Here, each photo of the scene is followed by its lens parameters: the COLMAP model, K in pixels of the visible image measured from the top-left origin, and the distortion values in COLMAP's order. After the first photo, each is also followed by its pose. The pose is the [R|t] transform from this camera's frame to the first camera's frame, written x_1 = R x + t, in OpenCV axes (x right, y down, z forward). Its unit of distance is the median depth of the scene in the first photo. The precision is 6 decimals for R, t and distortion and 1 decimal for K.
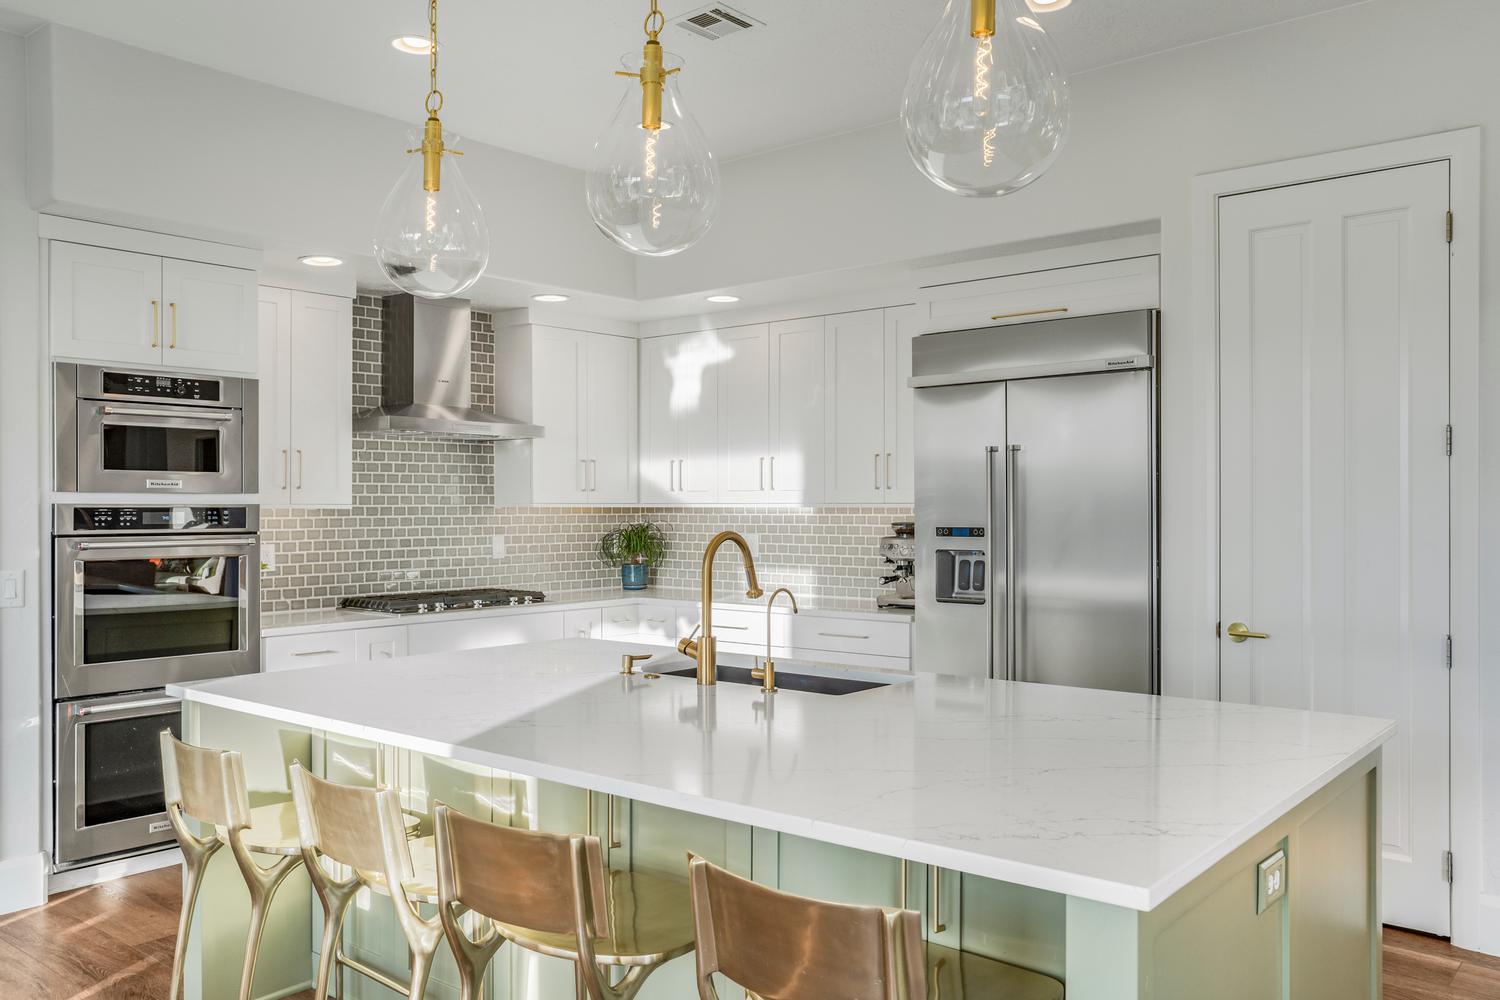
lens RADIAL K [[1168.0, 0, 746.4], [0, 1168.0, 526.6], [0, 0, 1]] dist [-0.008910, -0.000226]
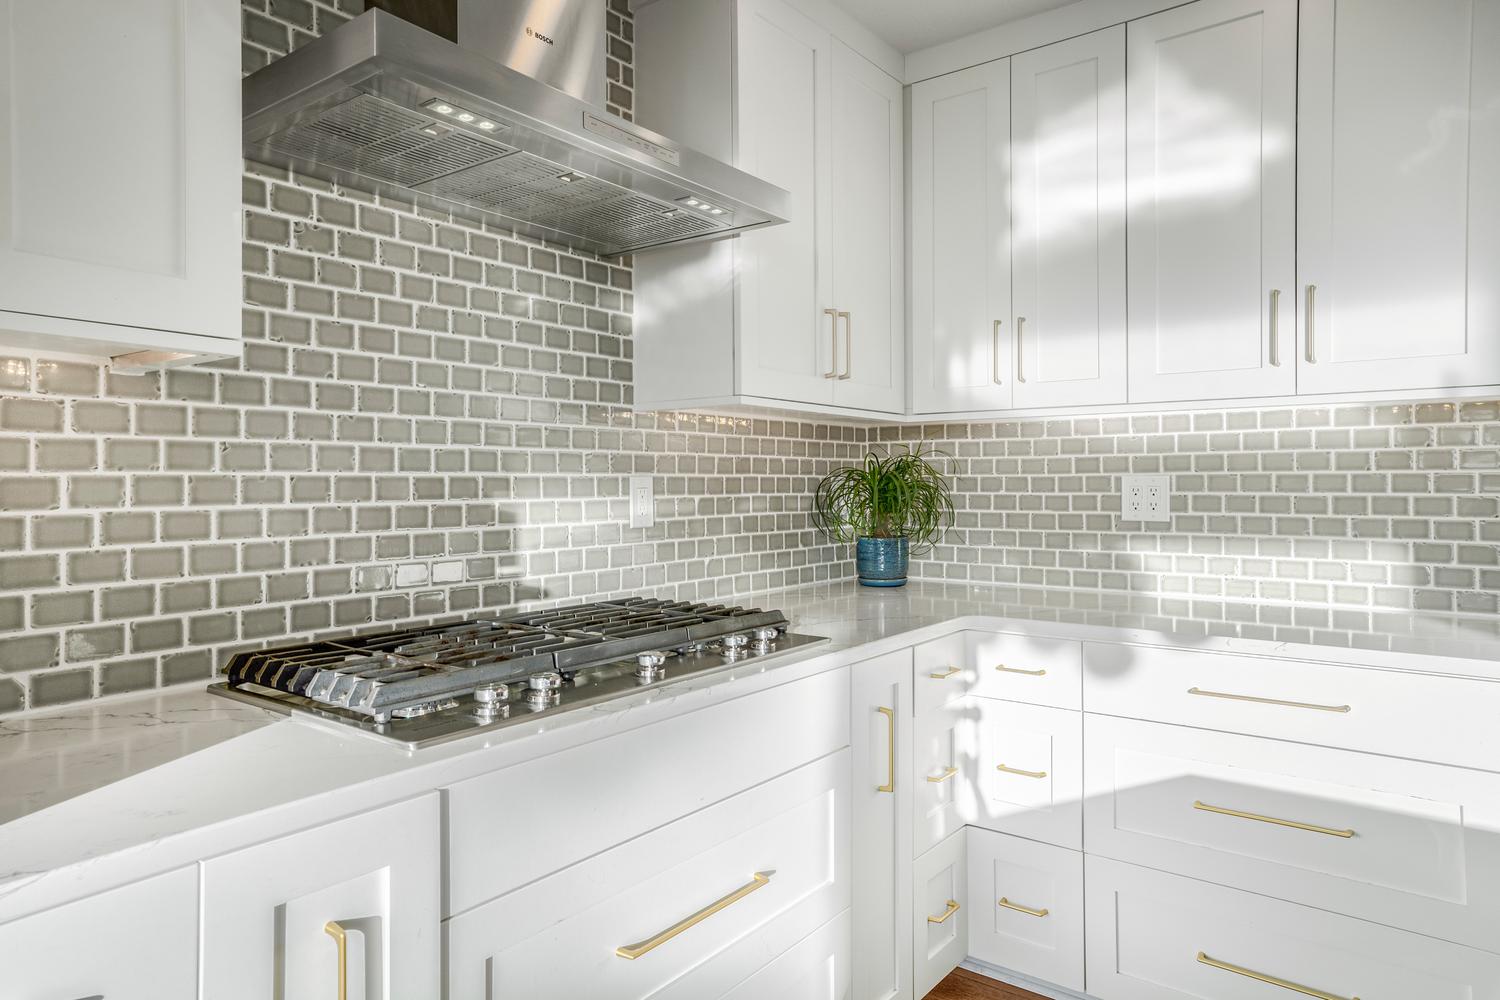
lens RADIAL K [[936.7, 0, 751.0], [0, 936.7, 485.8], [0, 0, 1]] dist [-0.009700, 0.000079]
pose [[0.998797, 0.000617, 0.049028, -0.202069], [-0.000083, 0.999941, -0.010903, 0.016646], [-0.049032, 0.010886, 0.998738, 0.689207]]
